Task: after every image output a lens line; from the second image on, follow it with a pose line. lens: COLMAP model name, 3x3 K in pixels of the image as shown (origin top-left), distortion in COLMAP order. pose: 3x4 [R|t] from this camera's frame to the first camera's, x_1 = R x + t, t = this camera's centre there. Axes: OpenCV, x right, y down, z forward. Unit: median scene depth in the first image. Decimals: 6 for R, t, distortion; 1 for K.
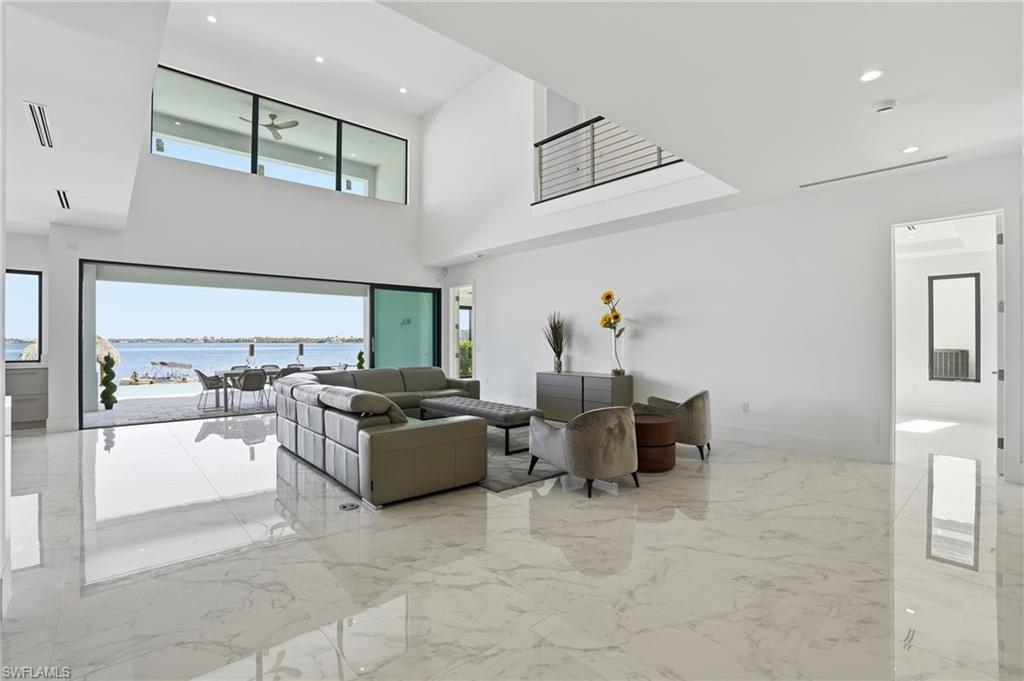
lens RADIAL K [[470.3, 0, 492.3], [0, 470.3, 339.7], [0, 0, 1]] dist [-0.024767, 0.002897]
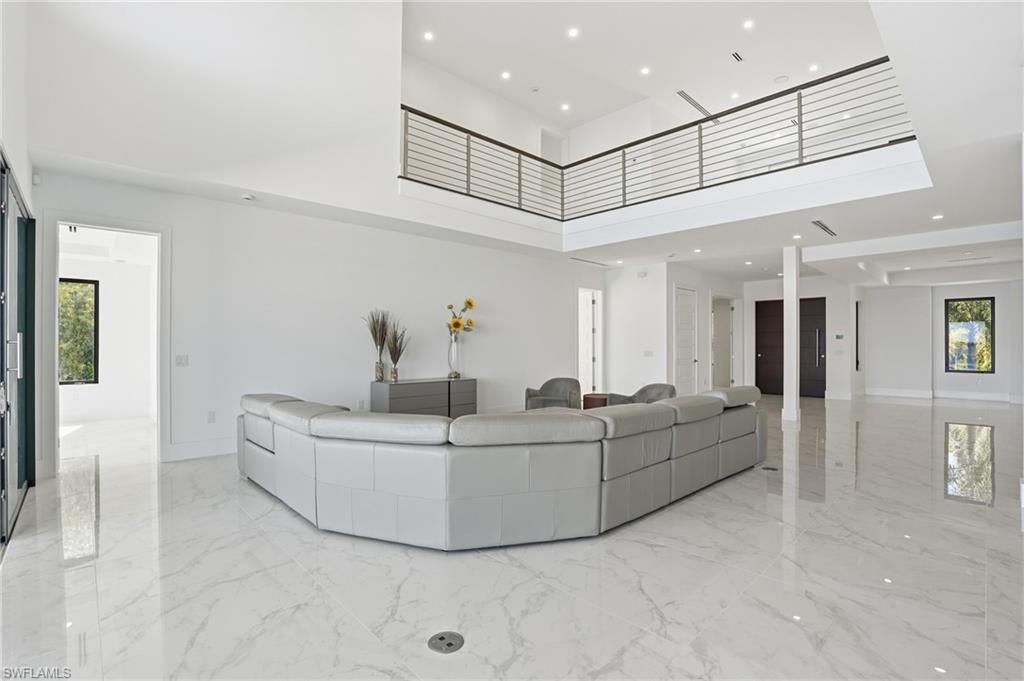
lens RADIAL K [[470.3, 0, 513.2], [0, 470.3, 344.1], [0, 0, 1]] dist [-0.024767, 0.002897]
pose [[-0.046708, 0.001661, 0.998907, -0.104273], [-0.002698, 0.999995, -0.001789, 0.000232], [-0.998905, -0.002778, -0.046703, 0.120217]]
